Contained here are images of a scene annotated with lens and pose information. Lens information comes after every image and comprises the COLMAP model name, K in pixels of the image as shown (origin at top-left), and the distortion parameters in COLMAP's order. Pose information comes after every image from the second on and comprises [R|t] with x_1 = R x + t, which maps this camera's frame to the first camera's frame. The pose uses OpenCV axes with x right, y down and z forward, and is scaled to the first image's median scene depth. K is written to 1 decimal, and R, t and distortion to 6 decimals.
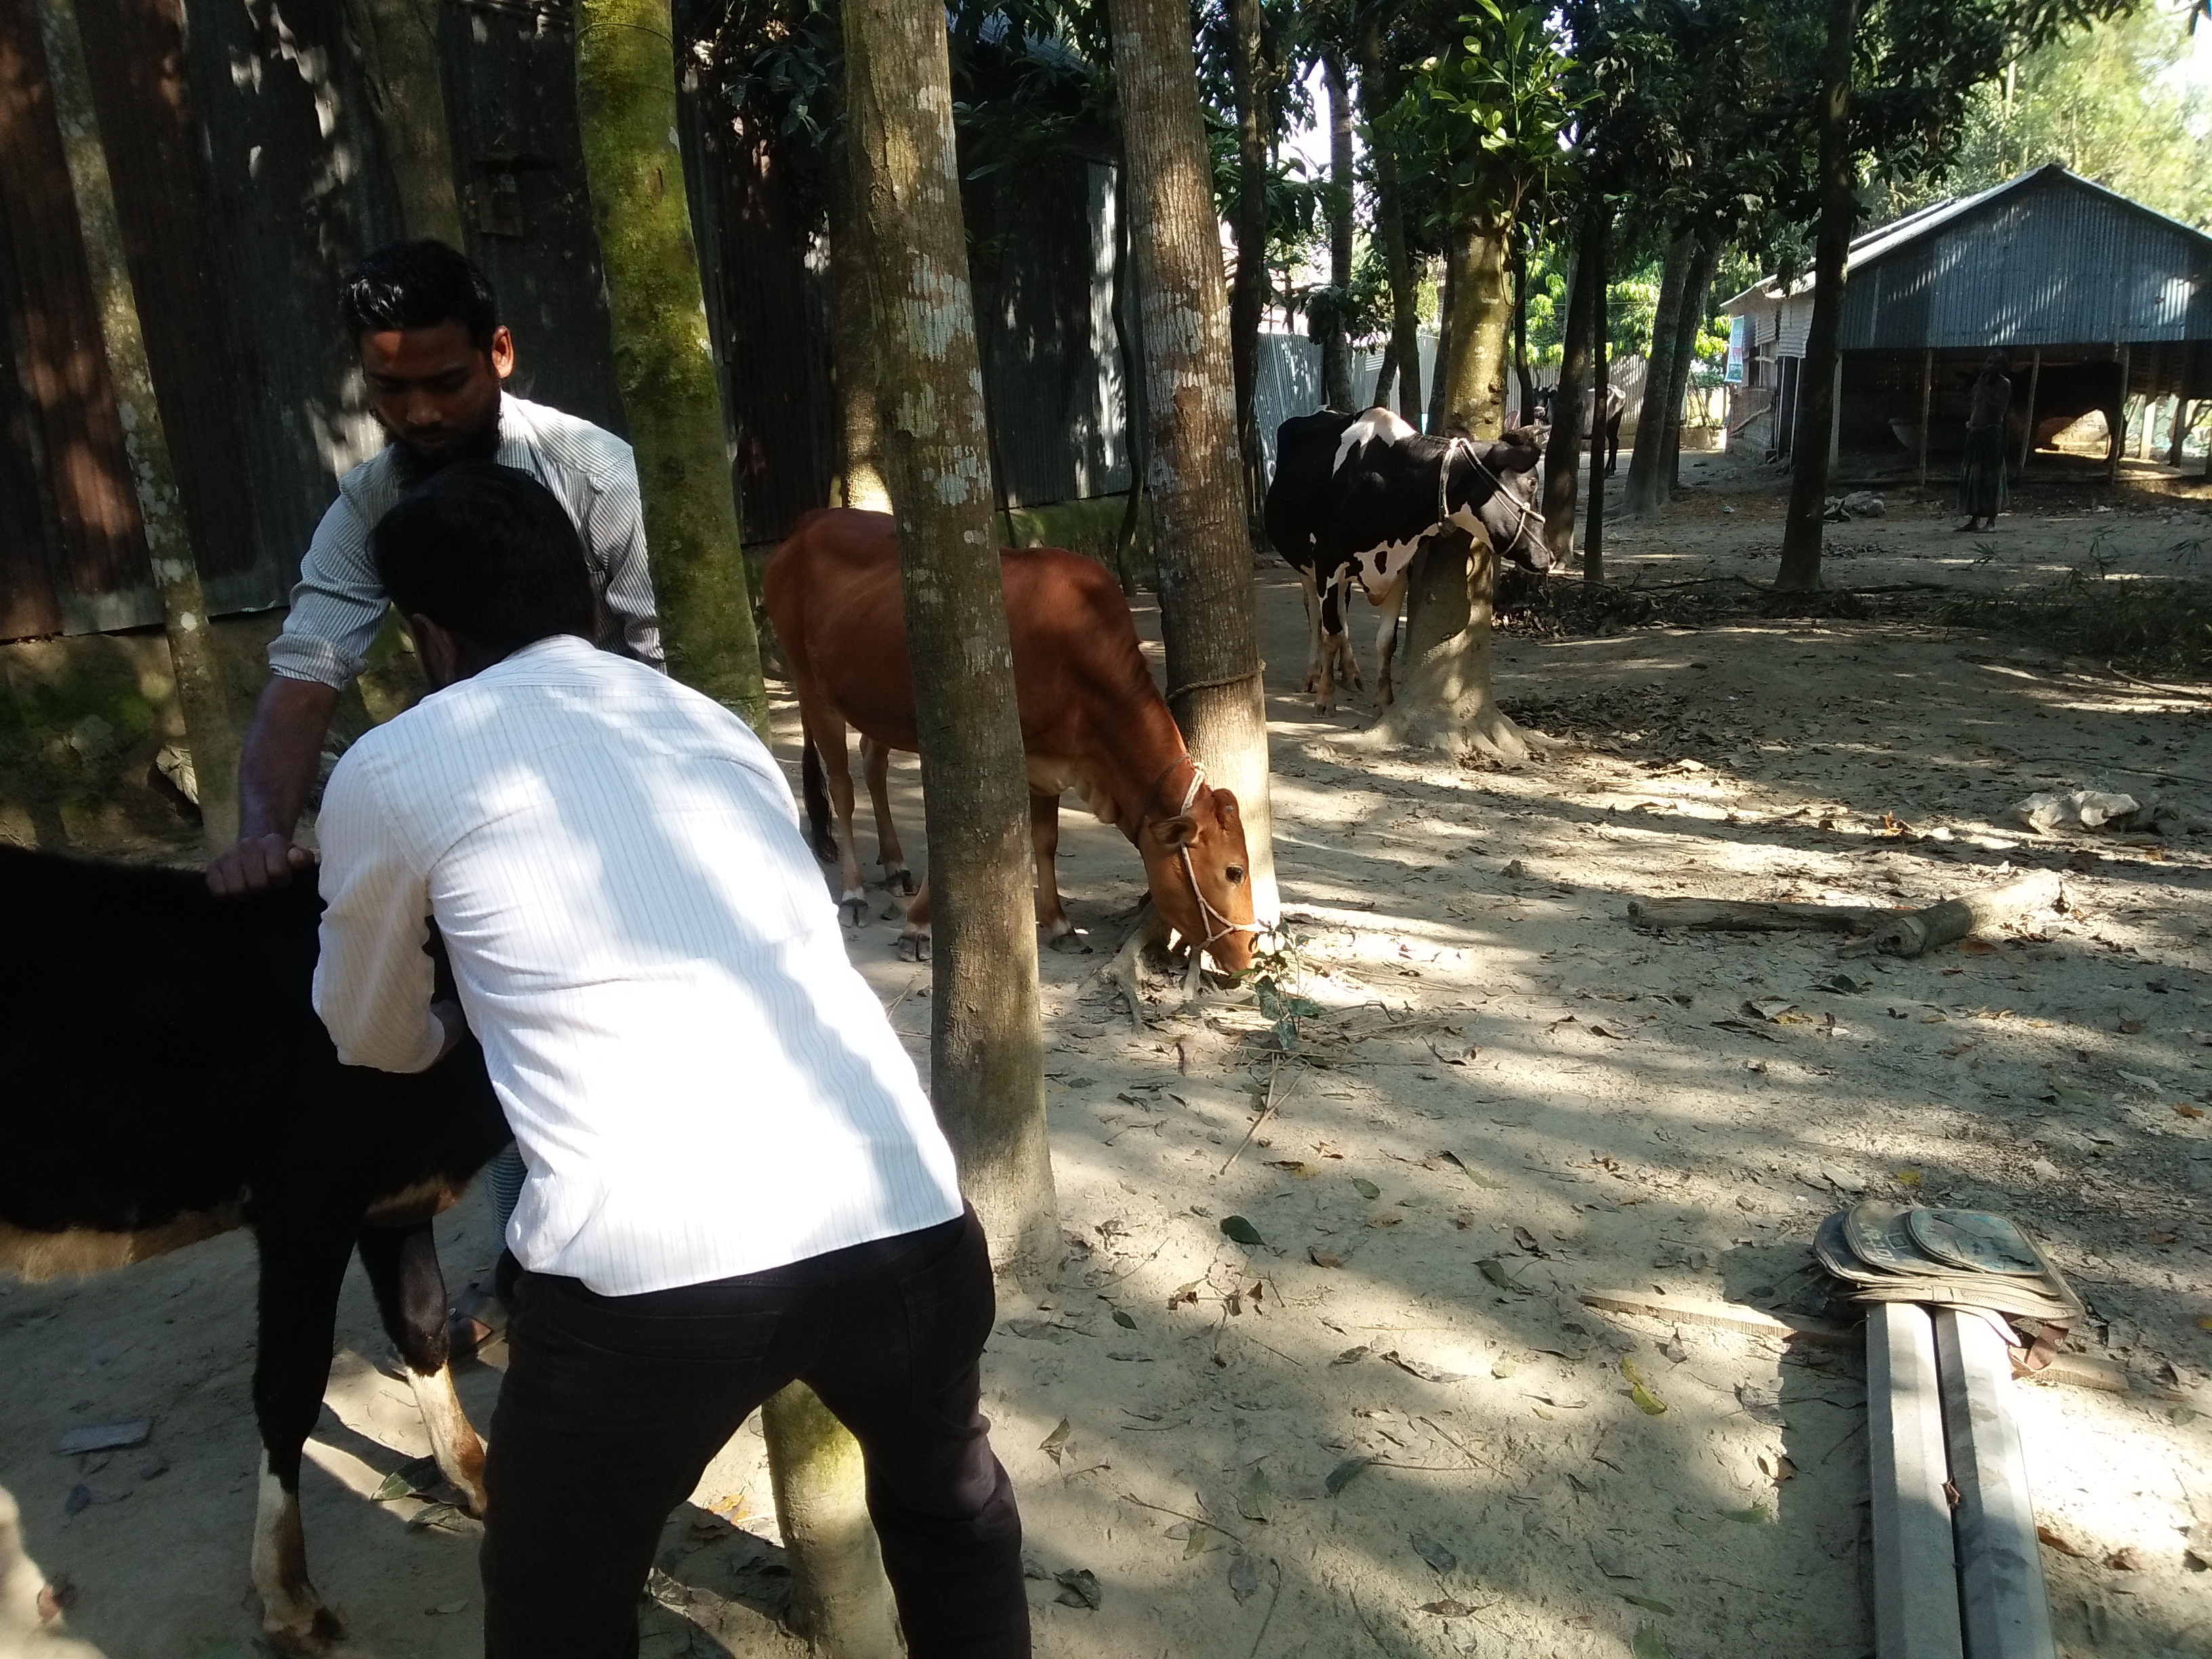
lens RADIAL K [[1790.7, 0, 1106.0], [0, 1790.7, 829.5], [0, 0, 1]] dist [0.161136, -0.260841]
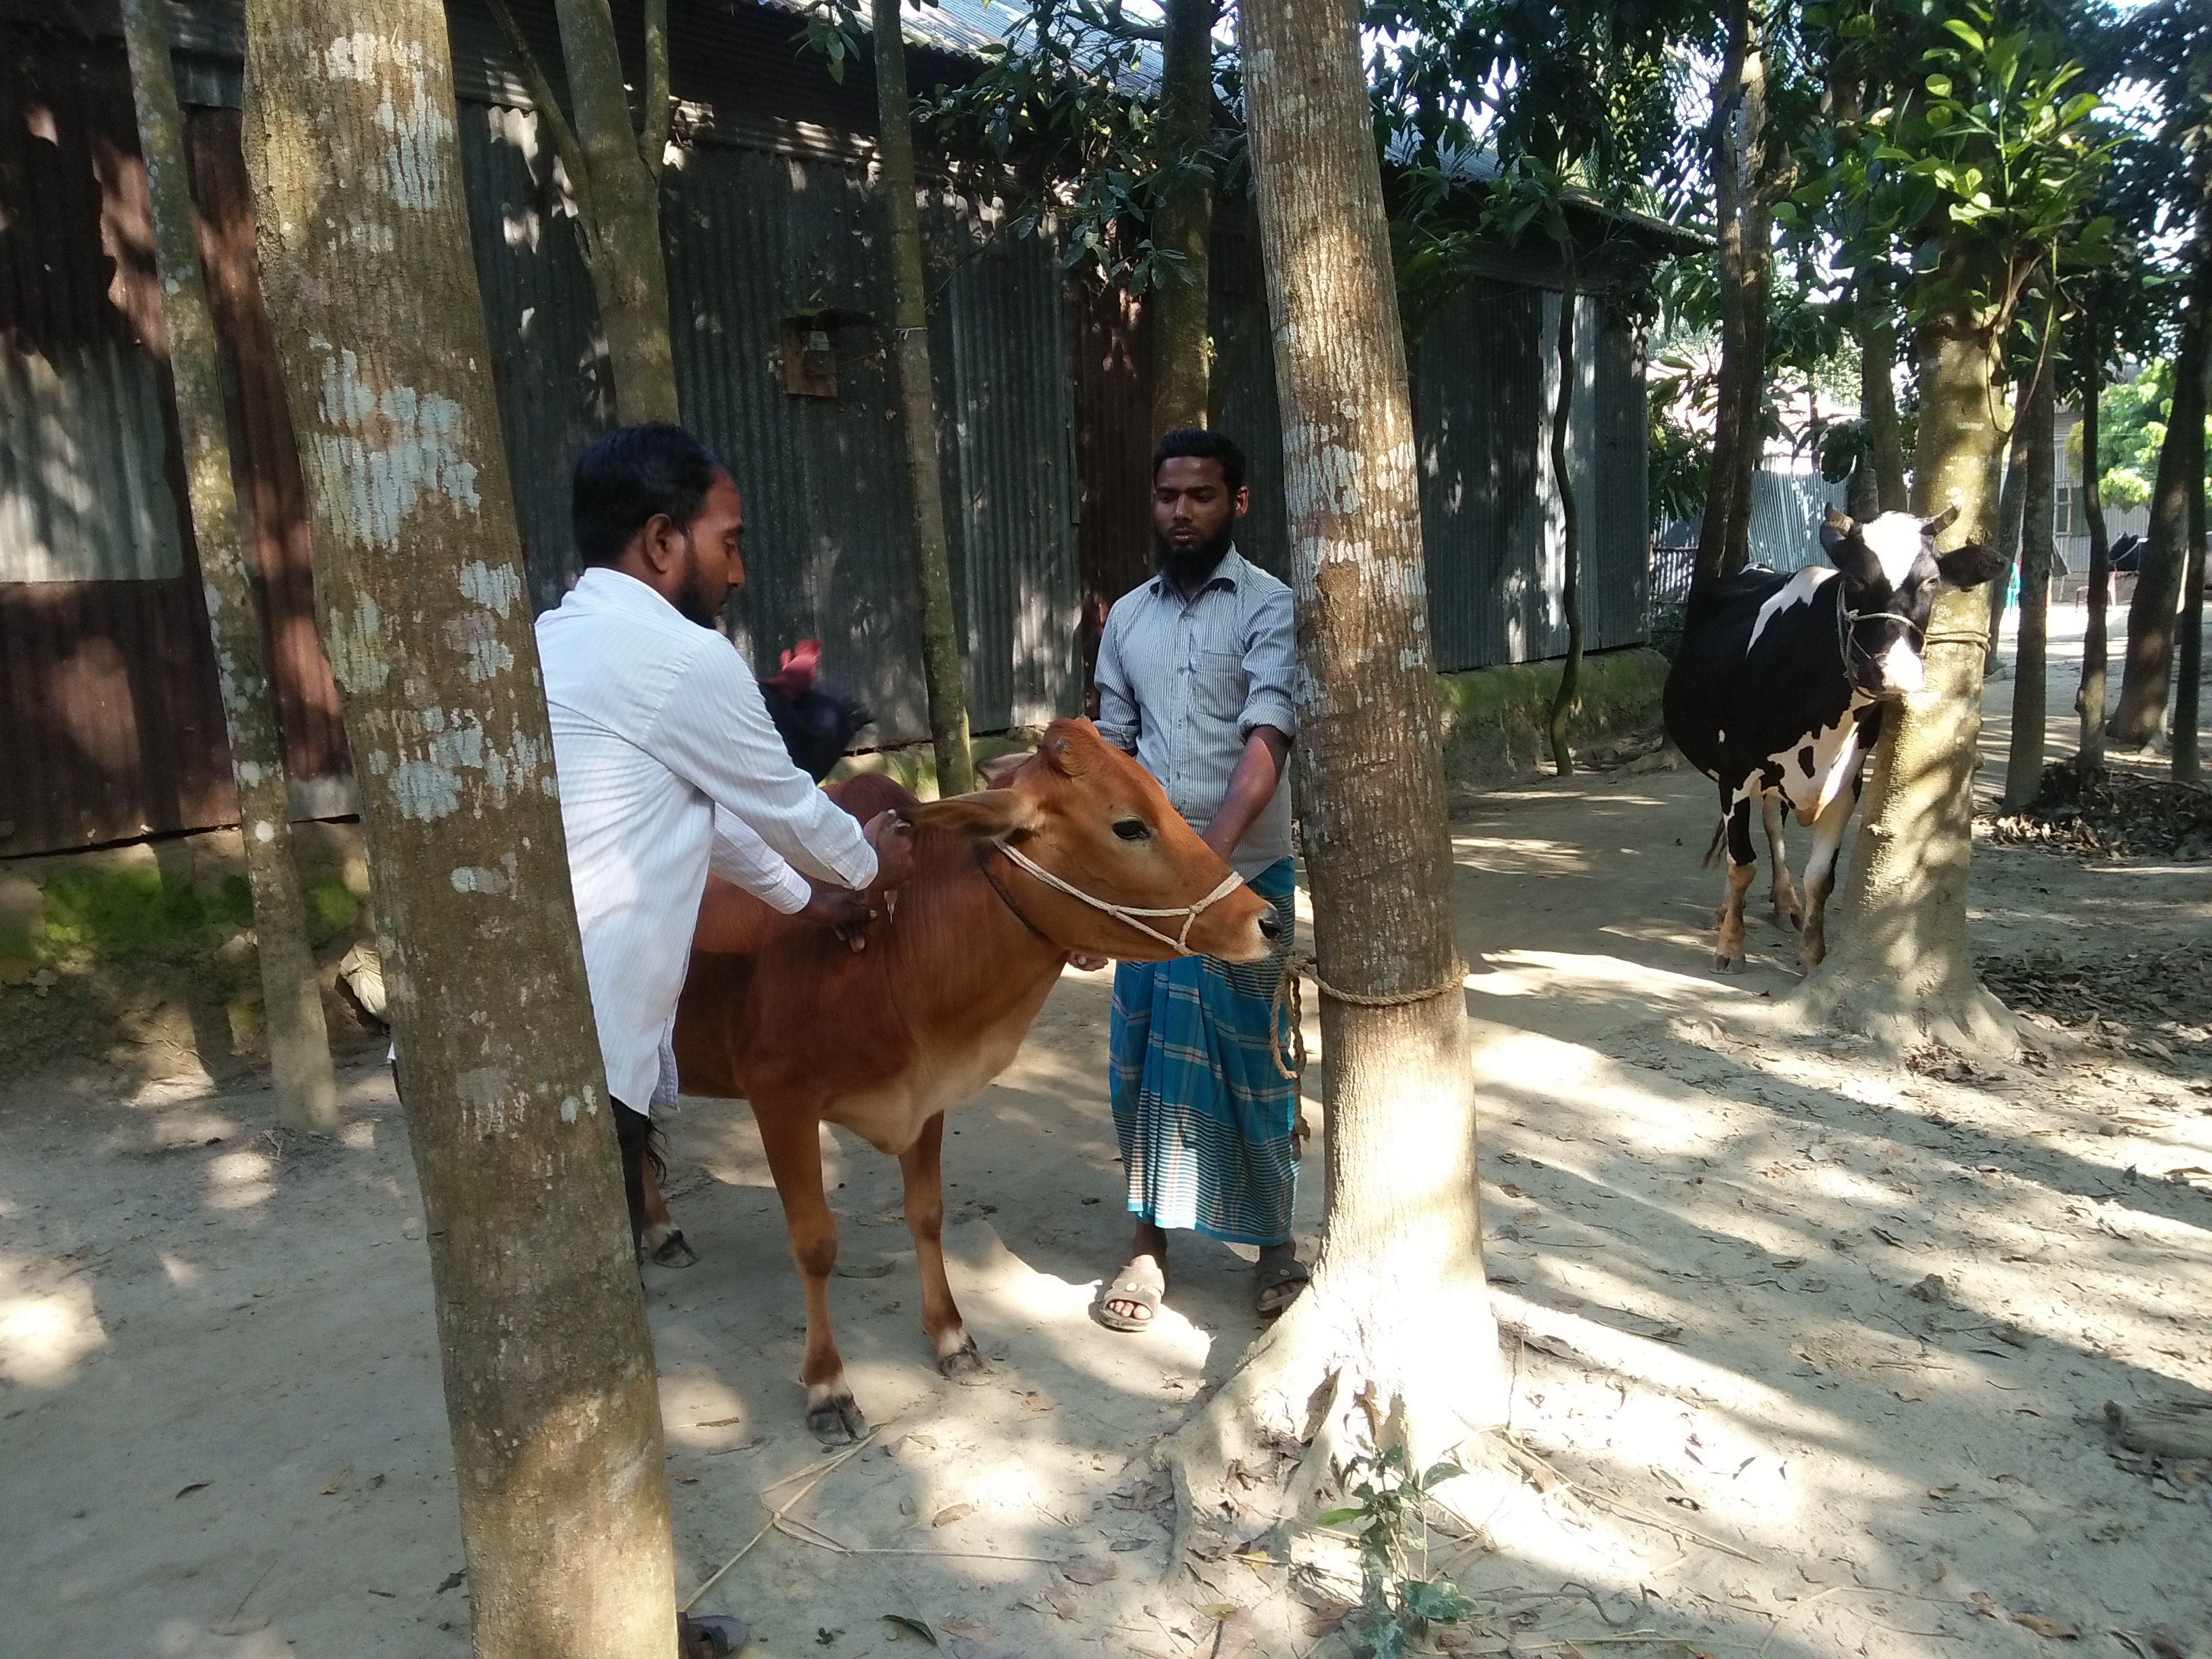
lens RADIAL K [[1744.4, 0, 1106.0], [0, 1744.4, 829.5], [0, 0, 1]] dist [0.117661, -0.163964]
pose [[0.952125, 0.040315, -0.303040, 0.113768], [-0.062228, 0.996072, -0.063000, -0.070493], [0.299310, 0.078841, 0.950893, 0.257852]]
